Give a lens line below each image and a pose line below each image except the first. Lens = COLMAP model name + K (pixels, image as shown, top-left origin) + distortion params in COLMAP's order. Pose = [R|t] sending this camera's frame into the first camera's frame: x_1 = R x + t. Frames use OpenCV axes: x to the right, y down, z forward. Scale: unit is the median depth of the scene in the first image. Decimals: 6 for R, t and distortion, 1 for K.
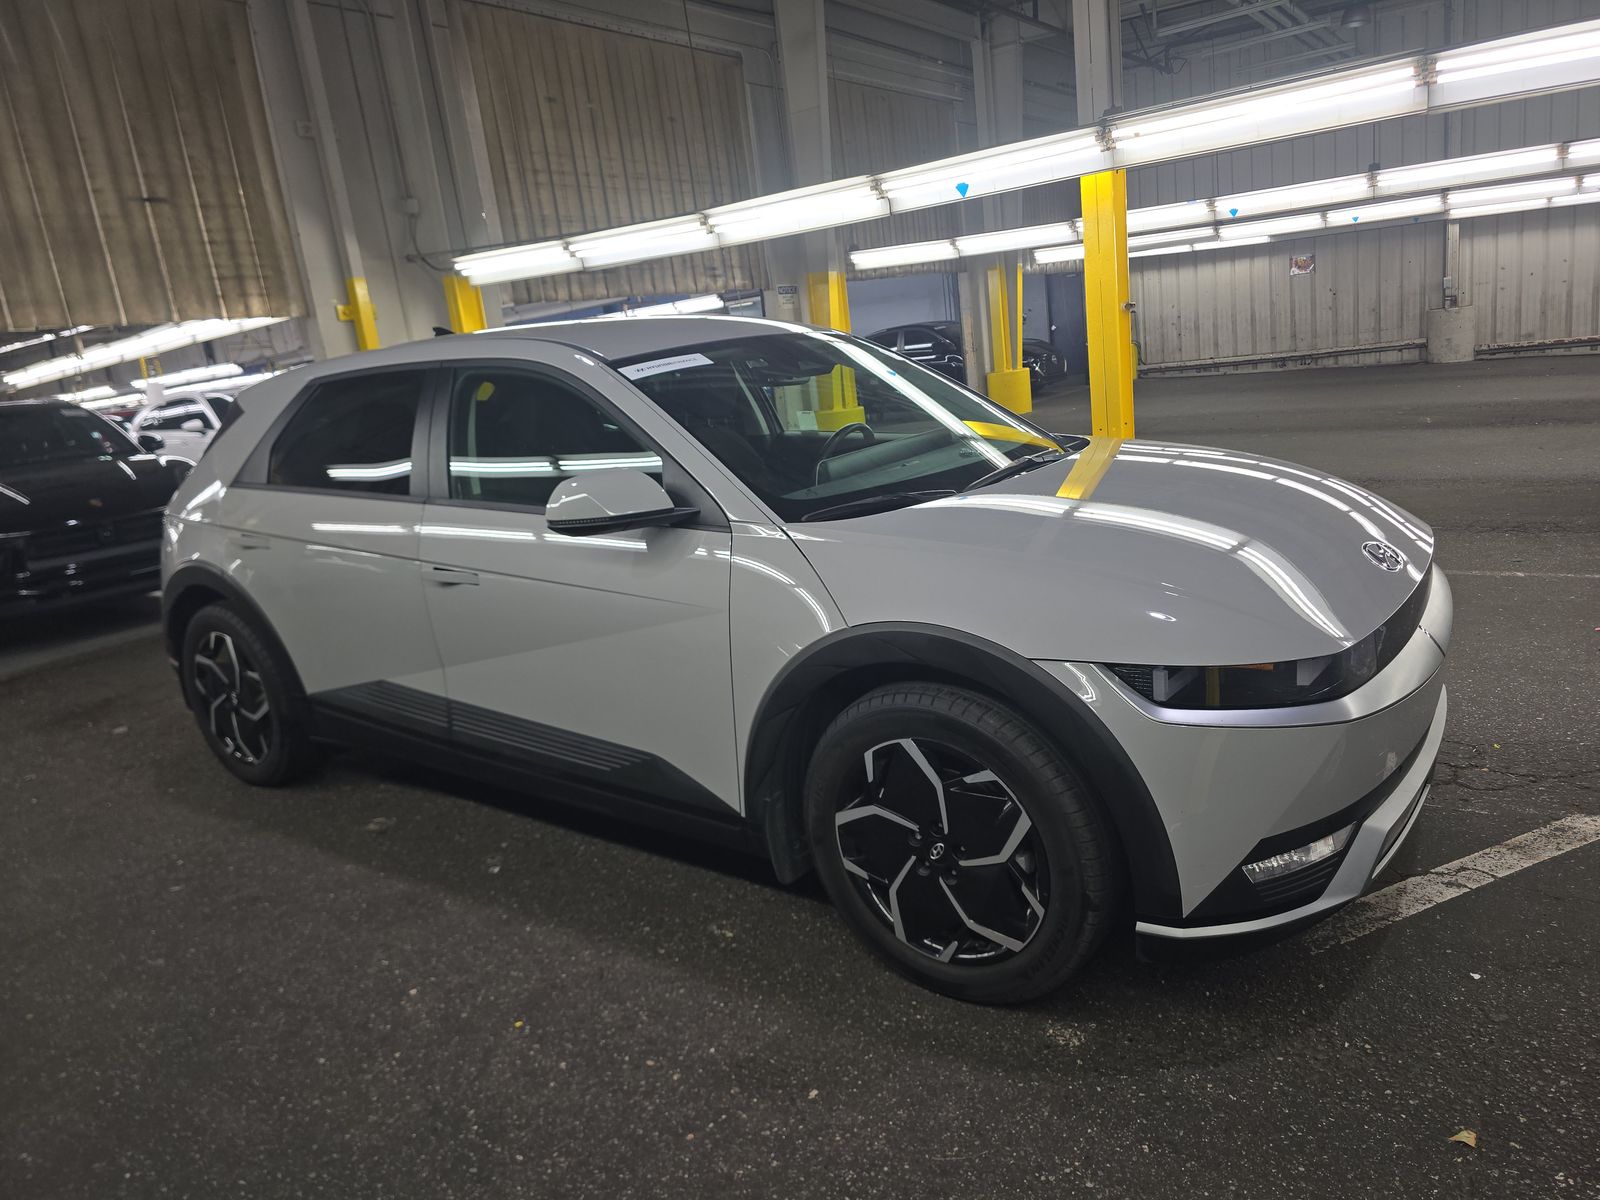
lens RADIAL K [[1051.0, 0, 797.9], [0, 1051.0, 591.1], [0, 0, 1]] dist [0.006746, -0.000642]
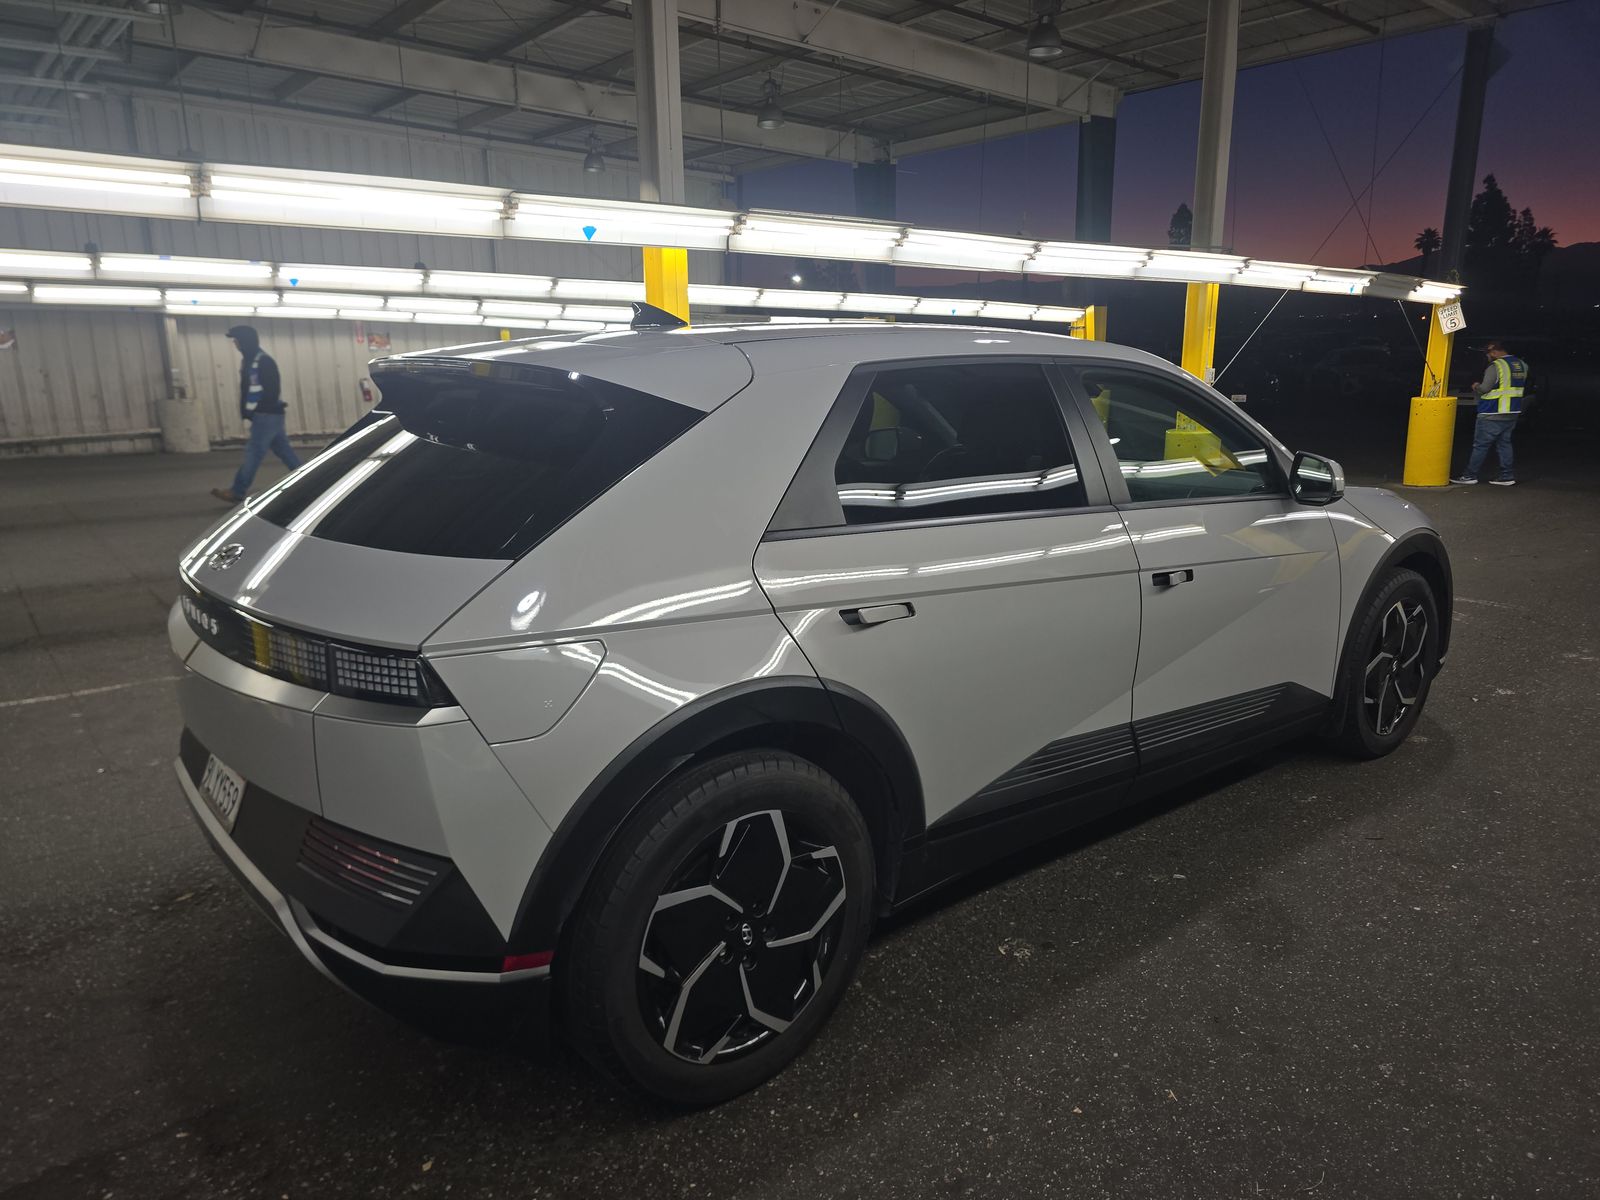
lens RADIAL K [[1051.0, 0, 798.5], [0, 1051.0, 605.6], [0, 0, 1]] dist [0.006746, -0.000642]
pose [[0.281371, -0.118811, 0.952216, -0.236368], [0.198186, 0.978107, 0.063479, -0.020937], [-0.938910, 0.170855, 0.298757, 0.182829]]
